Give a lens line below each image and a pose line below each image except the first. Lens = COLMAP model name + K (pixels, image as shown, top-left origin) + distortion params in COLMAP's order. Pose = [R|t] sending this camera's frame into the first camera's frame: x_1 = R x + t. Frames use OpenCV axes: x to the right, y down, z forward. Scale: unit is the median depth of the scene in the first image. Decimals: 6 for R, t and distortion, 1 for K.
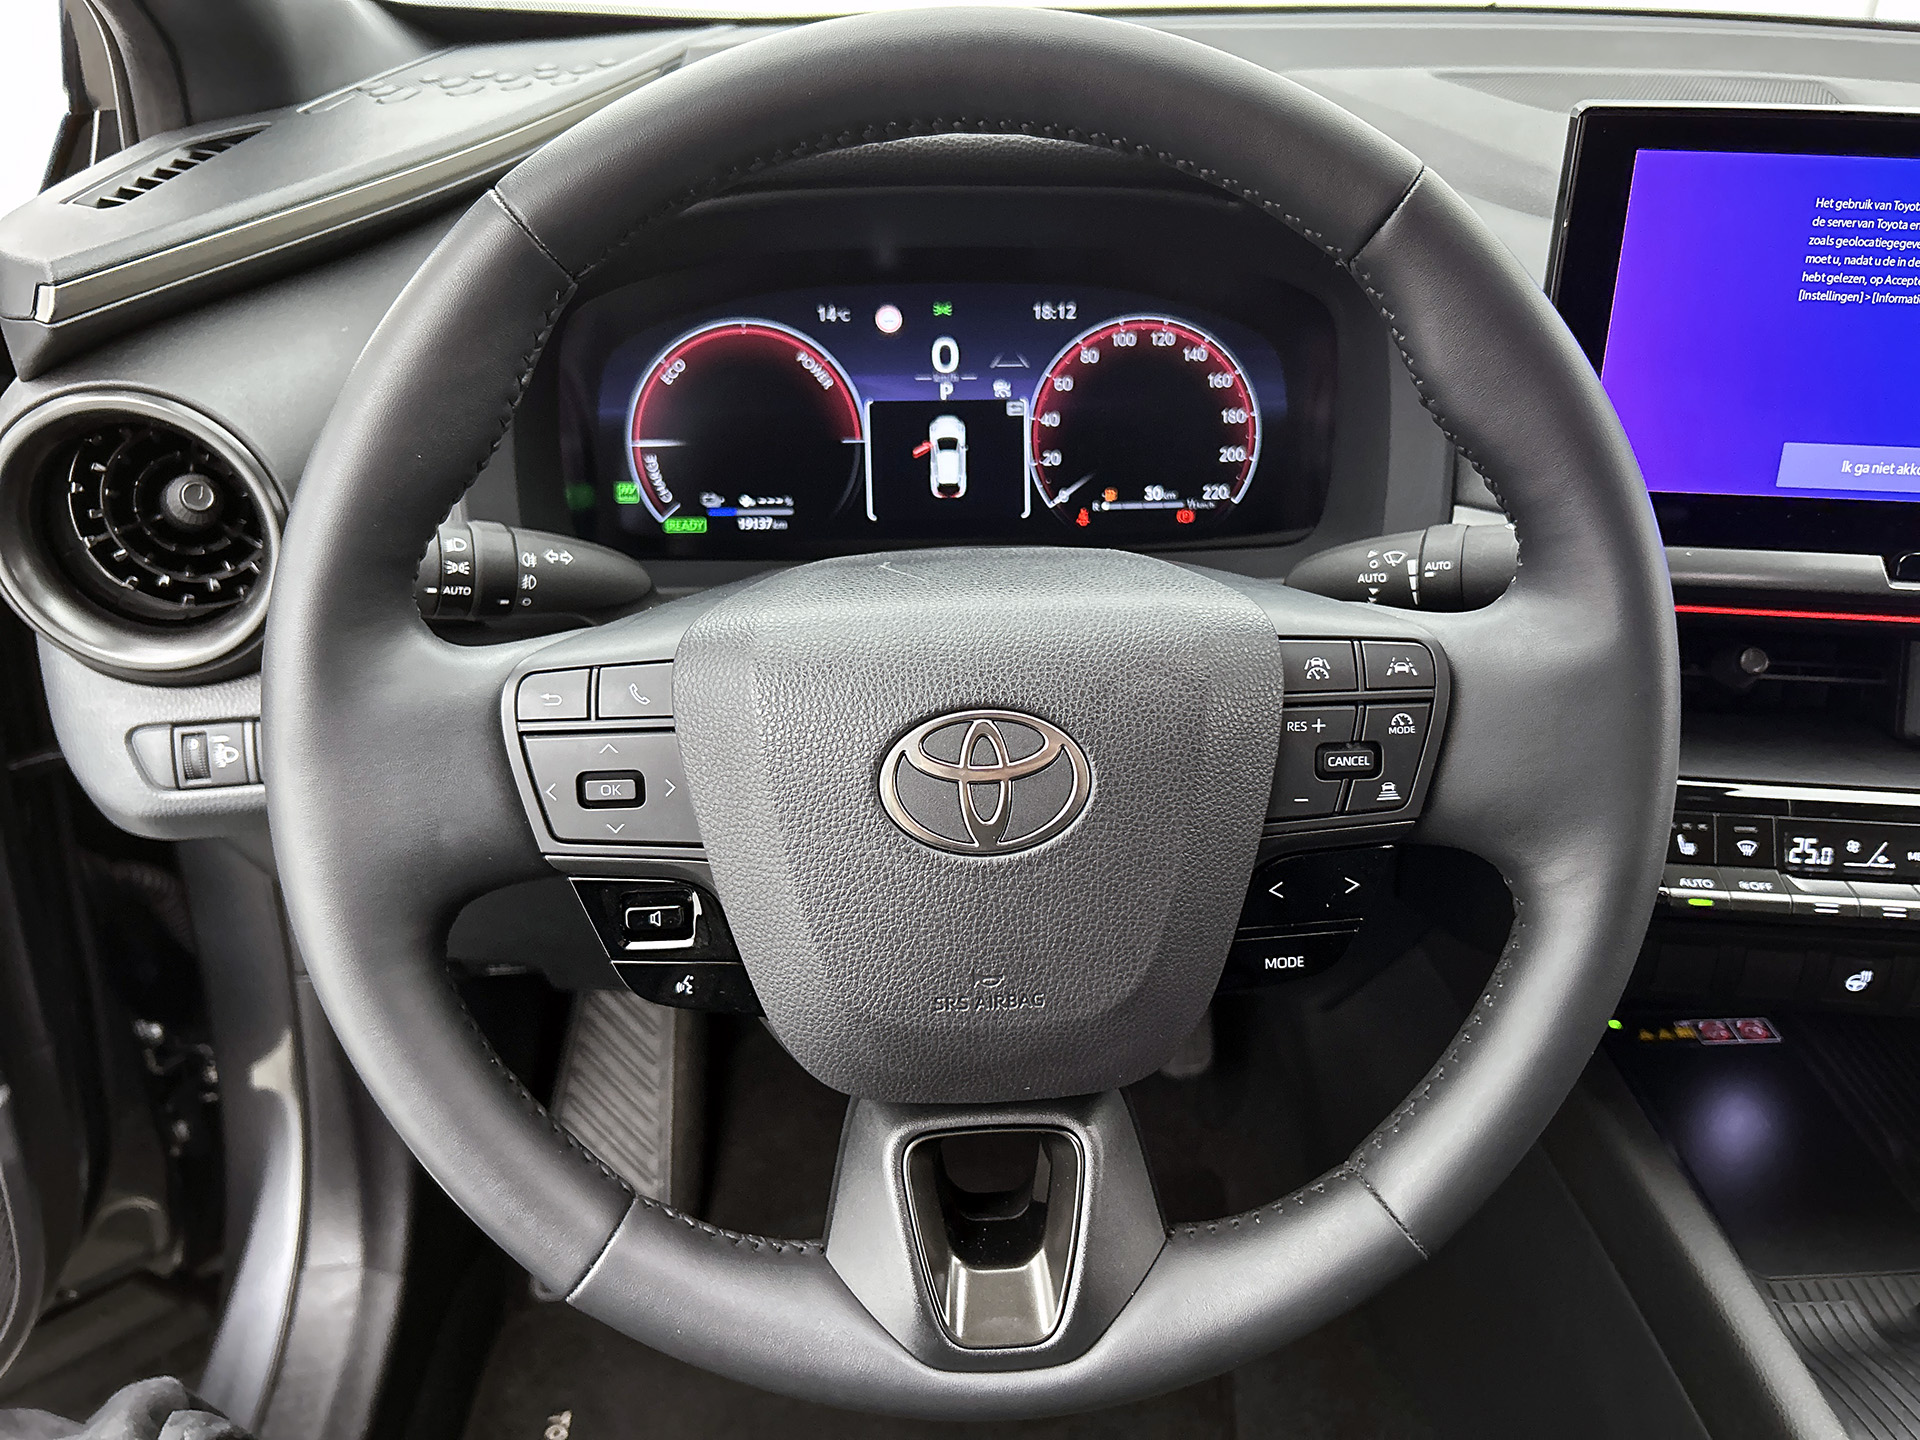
lens RADIAL K [[1498.6, 0, 960.0], [0, 1498.6, 720.0], [0, 0, 1]] dist [0.034911, -0.058920]
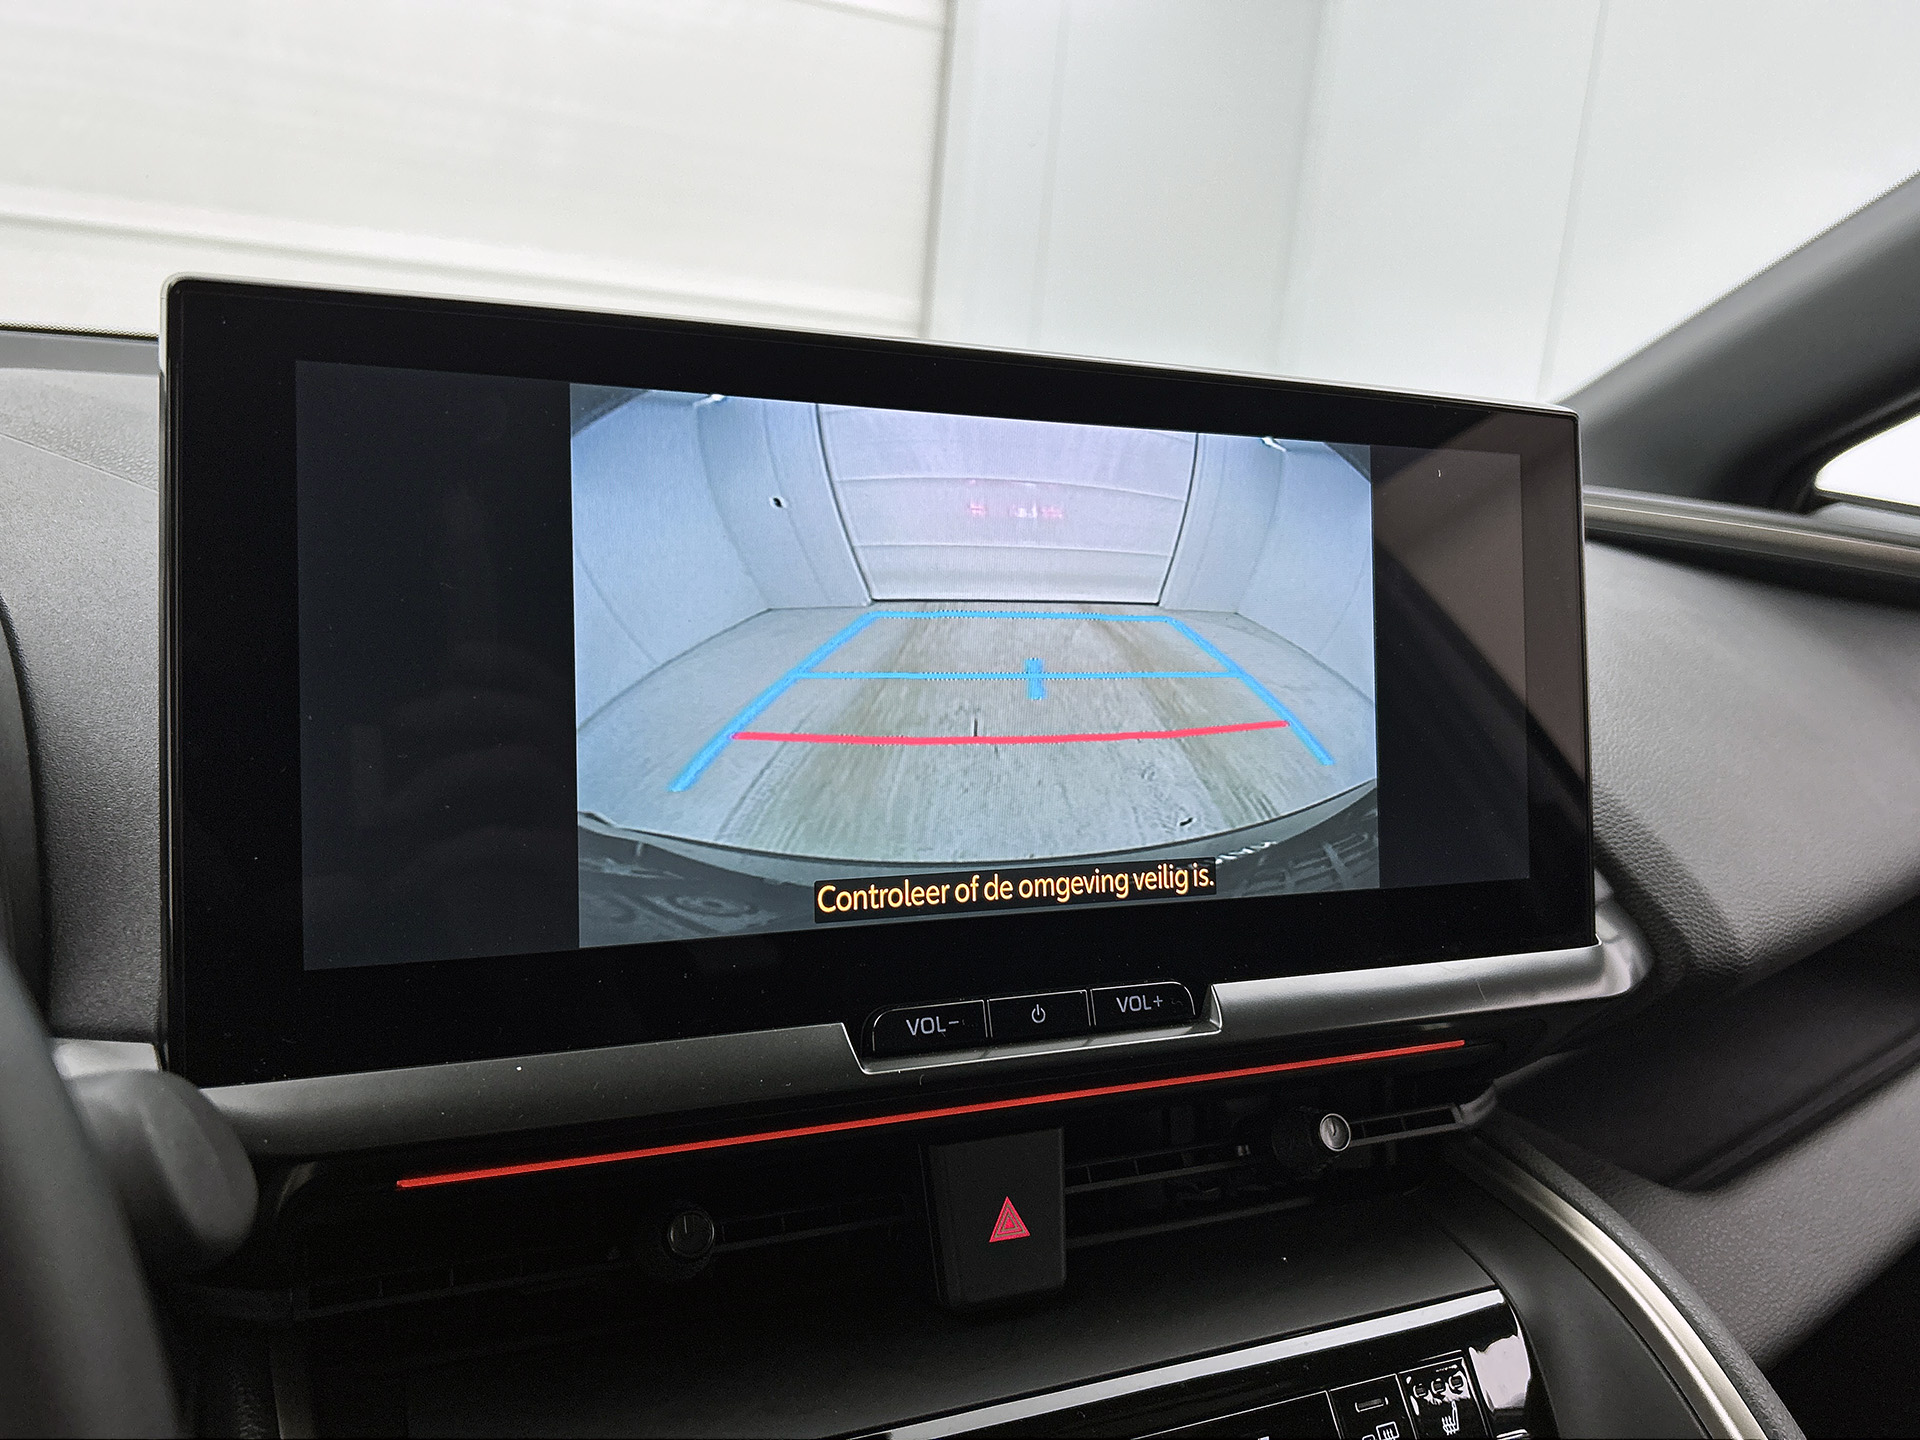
lens RADIAL K [[1533.1, 0, 960.0], [0, 1533.1, 720.0], [0, 0, 1]] dist [-0.007111, -0.001001]
pose [[0.871091, -0.035149, 0.489862, 0.344083], [0.186943, 0.946080, -0.264546, -0.050234], [-0.454151, 0.322020, 0.830693, 0.418858]]
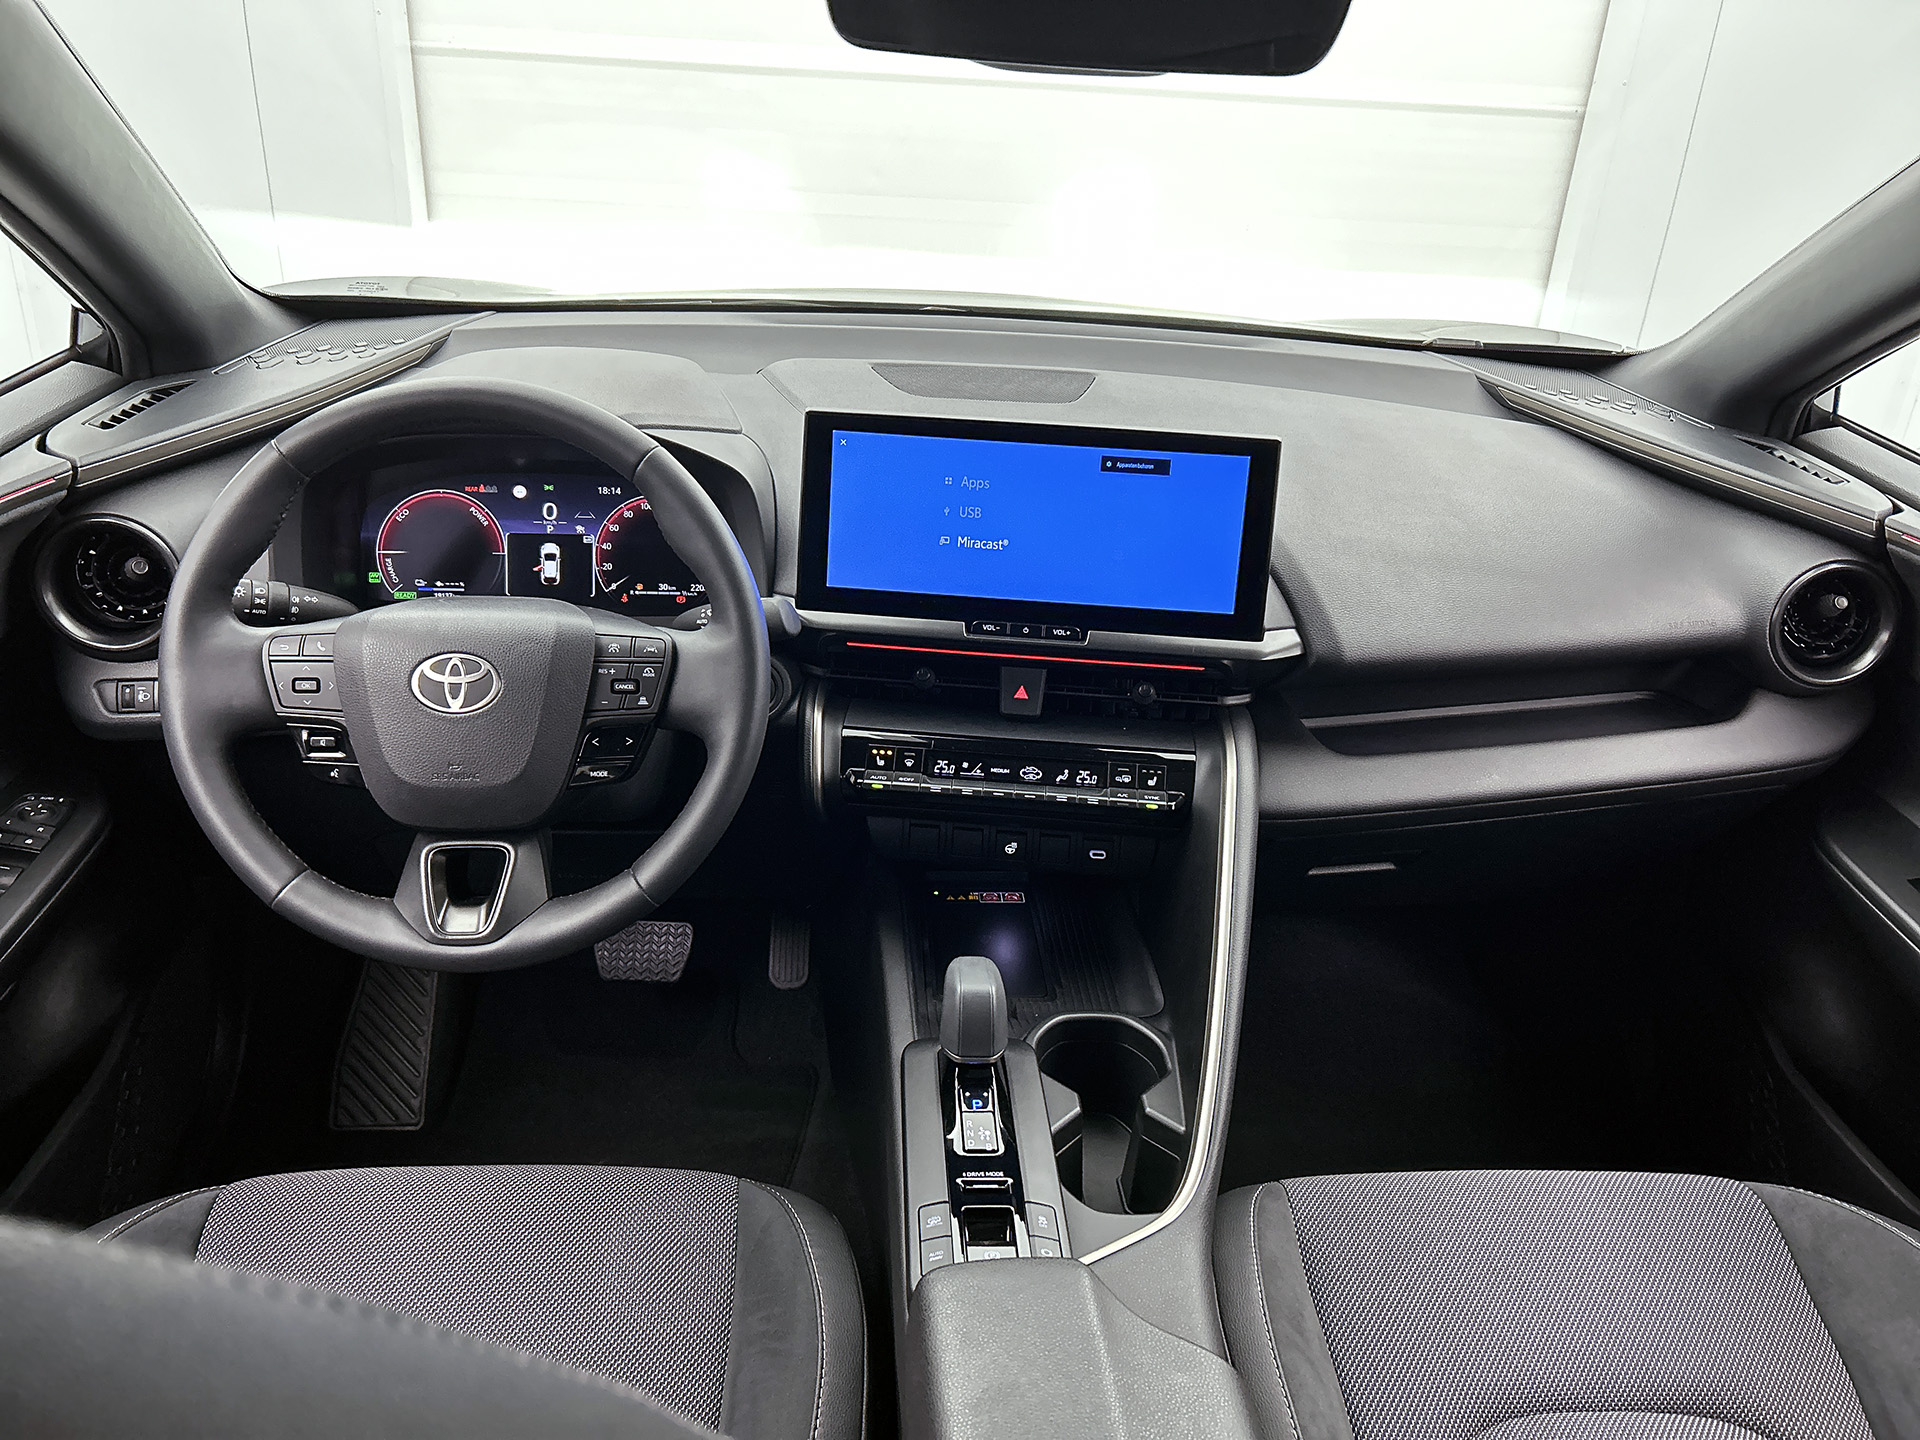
lens RADIAL K [[1470.7, 0, 964.2], [0, 1470.7, 670.0], [0, 0, 1]] dist [0.008494, 0.002060]
pose [[0.998219, 0.028041, 0.052662, 0.483111], [-0.021540, 0.992516, -0.120203, 0.195023], [-0.055638, 0.118854, 0.991352, -0.980499]]
